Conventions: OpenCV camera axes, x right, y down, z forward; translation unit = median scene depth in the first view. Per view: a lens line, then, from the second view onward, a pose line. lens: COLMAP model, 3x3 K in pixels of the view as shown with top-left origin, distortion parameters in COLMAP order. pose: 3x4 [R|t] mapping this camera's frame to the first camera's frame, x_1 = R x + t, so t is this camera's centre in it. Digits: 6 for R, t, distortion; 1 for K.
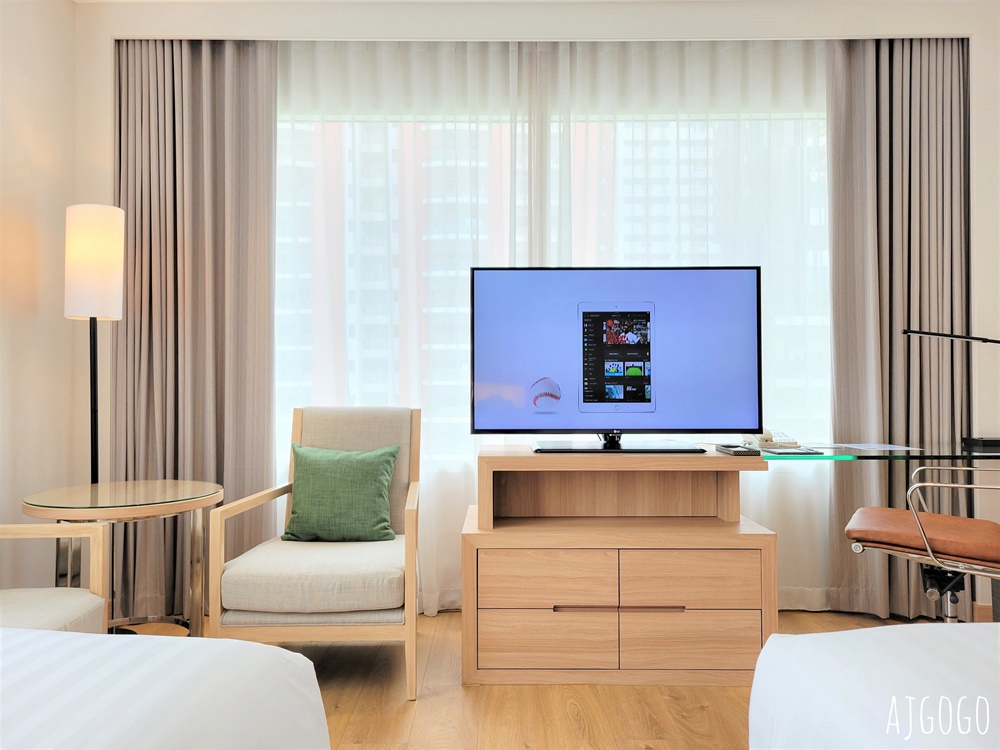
lens RADIAL K [[765.0, 0, 499.9], [0, 765.0, 376.2], [0, 0, 1]] dist [0.044929, -0.022633]
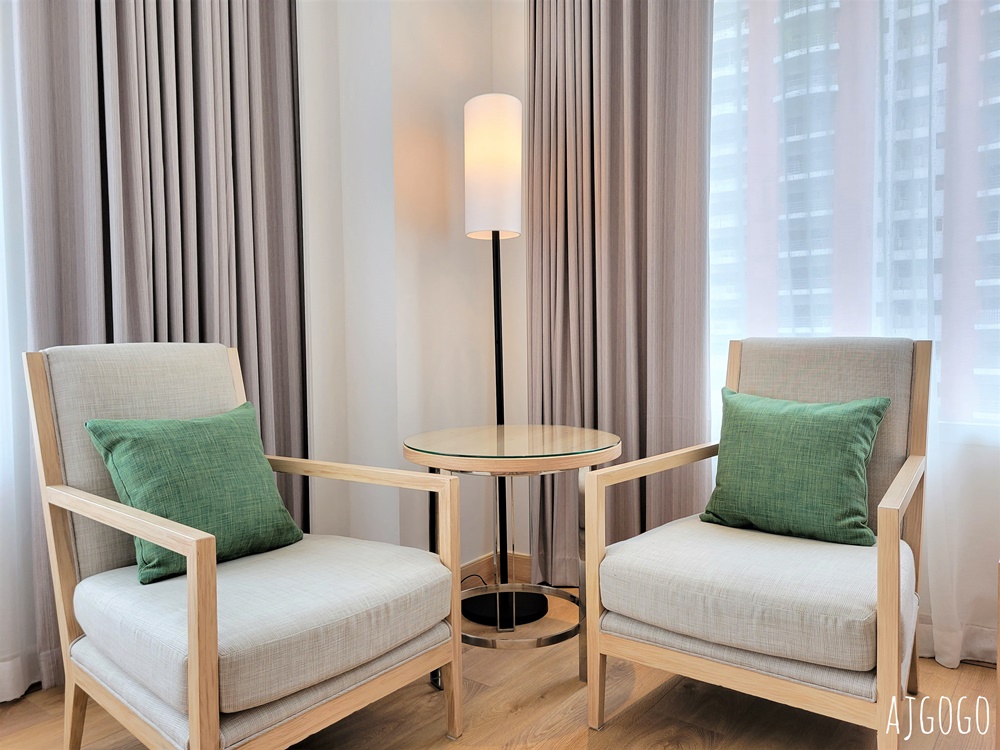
lens RADIAL K [[765.0, 0, 499.4], [0, 765.0, 375.6], [0, 0, 1]] dist [0.044929, -0.022633]
pose [[0.795992, 0.024275, -0.604820, -0.001556], [0.015533, 0.998047, 0.060501, 0.030384], [0.605107, -0.057553, 0.794061, 0.314650]]
